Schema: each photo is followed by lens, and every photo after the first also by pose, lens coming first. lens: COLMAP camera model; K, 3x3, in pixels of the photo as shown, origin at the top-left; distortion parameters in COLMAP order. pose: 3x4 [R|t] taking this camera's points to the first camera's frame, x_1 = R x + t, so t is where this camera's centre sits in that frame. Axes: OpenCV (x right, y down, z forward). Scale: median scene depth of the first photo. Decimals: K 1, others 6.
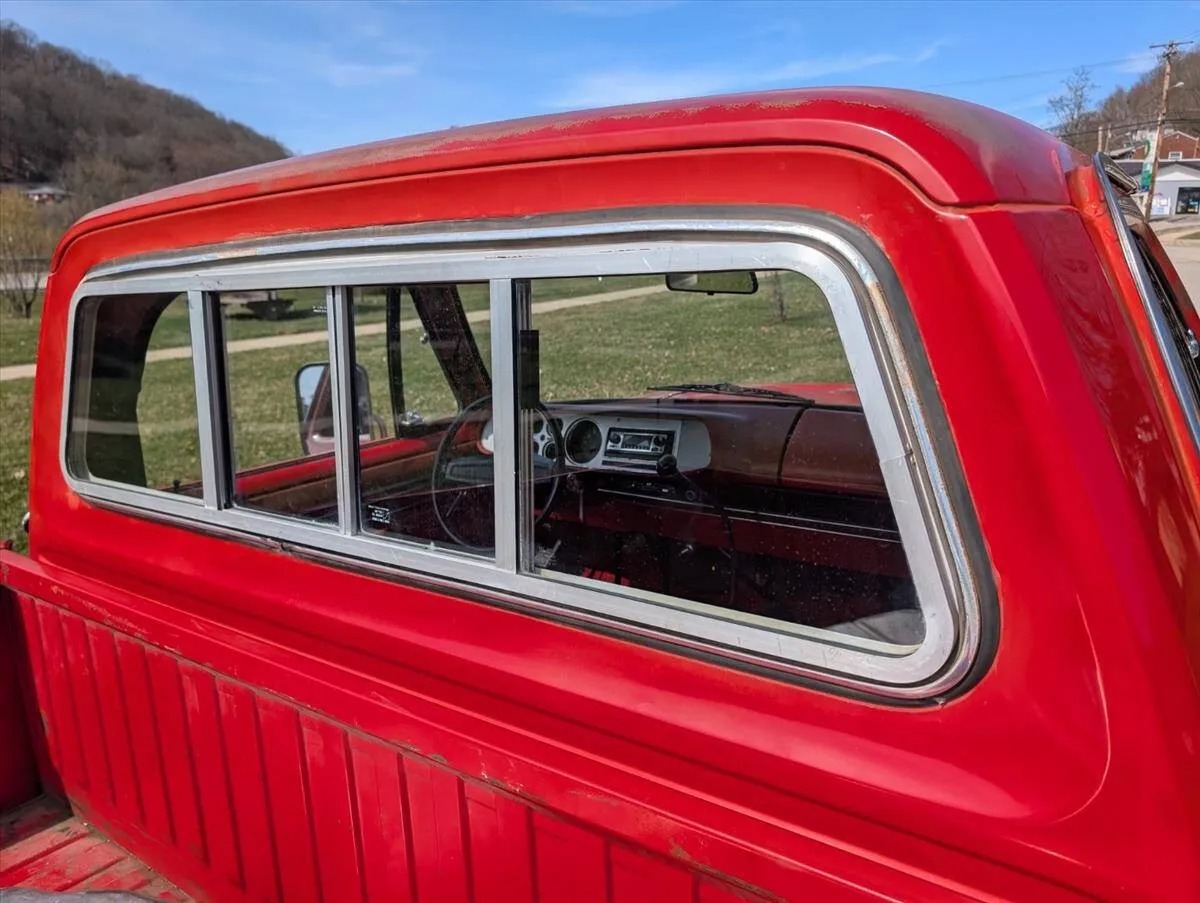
lens RADIAL K [[878.7, 0, 600.0], [0, 878.7, 451.5], [0, 0, 1]] dist [0.028620, 0.001507]
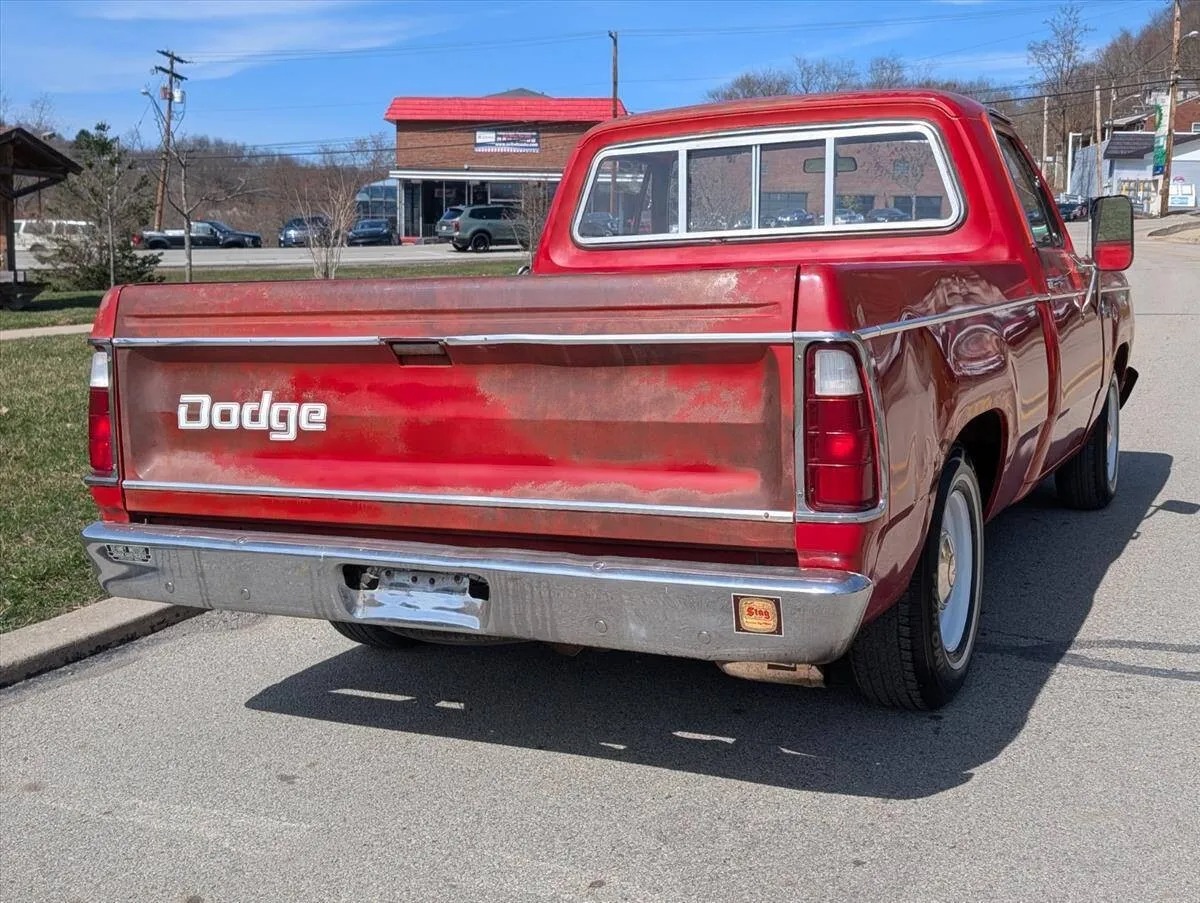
lens RADIAL K [[1429.7, 0, 600.0], [0, 1429.7, 451.5], [0, 0, 1]] dist [0.143712, -0.250770]
pose [[0.986719, -0.008027, 0.162239, -0.033546], [0.022250, 0.996043, -0.086042, 0.026093], [-0.160906, 0.088509, 0.982993, -0.075305]]
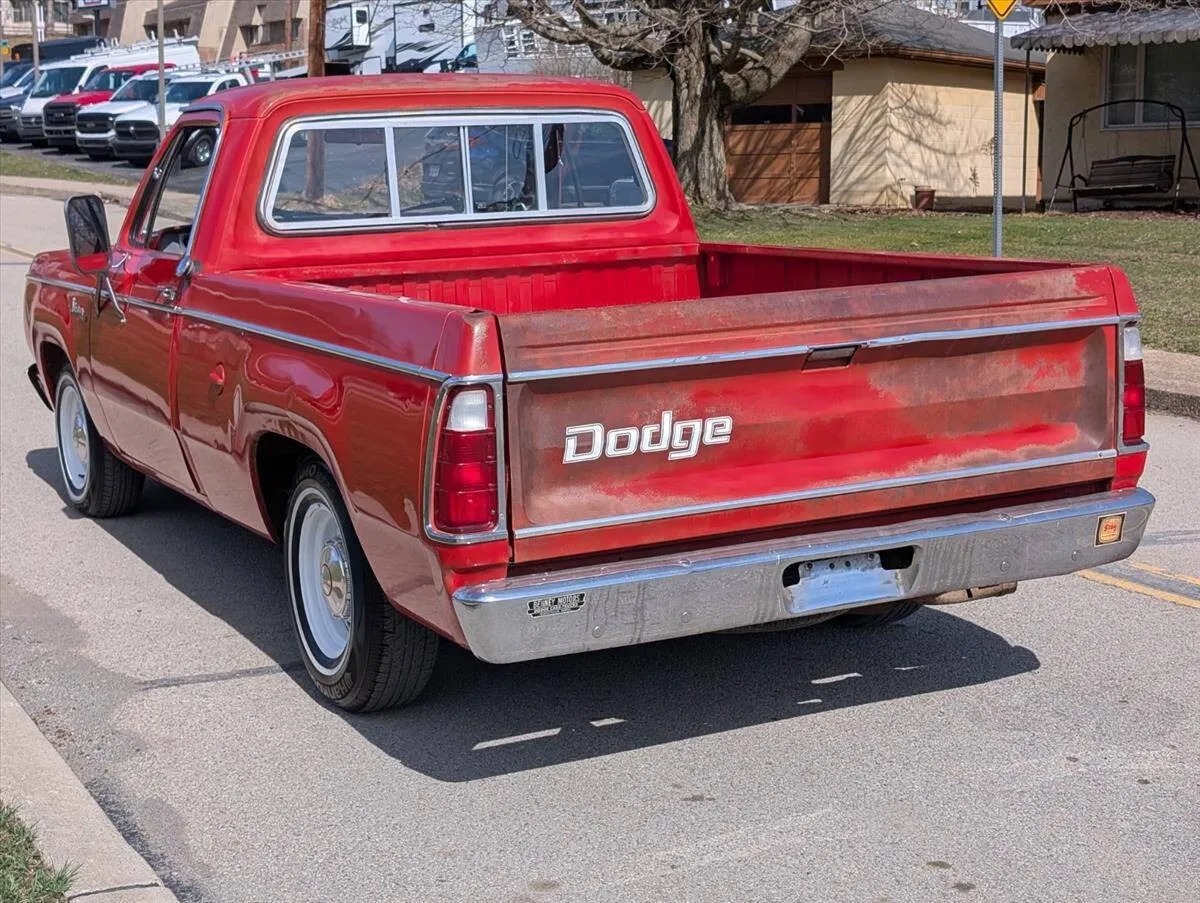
lens RADIAL K [[1886.1, 0, 600.0], [0, 1886.1, 451.5], [0, 0, 1]] dist [0.228986, -0.961028]
pose [[0.441557, -0.118473, 0.889377, -0.118880], [0.193344, 0.980520, 0.034623, 0.015104], [-0.876154, 0.156668, 0.455861, -0.042757]]
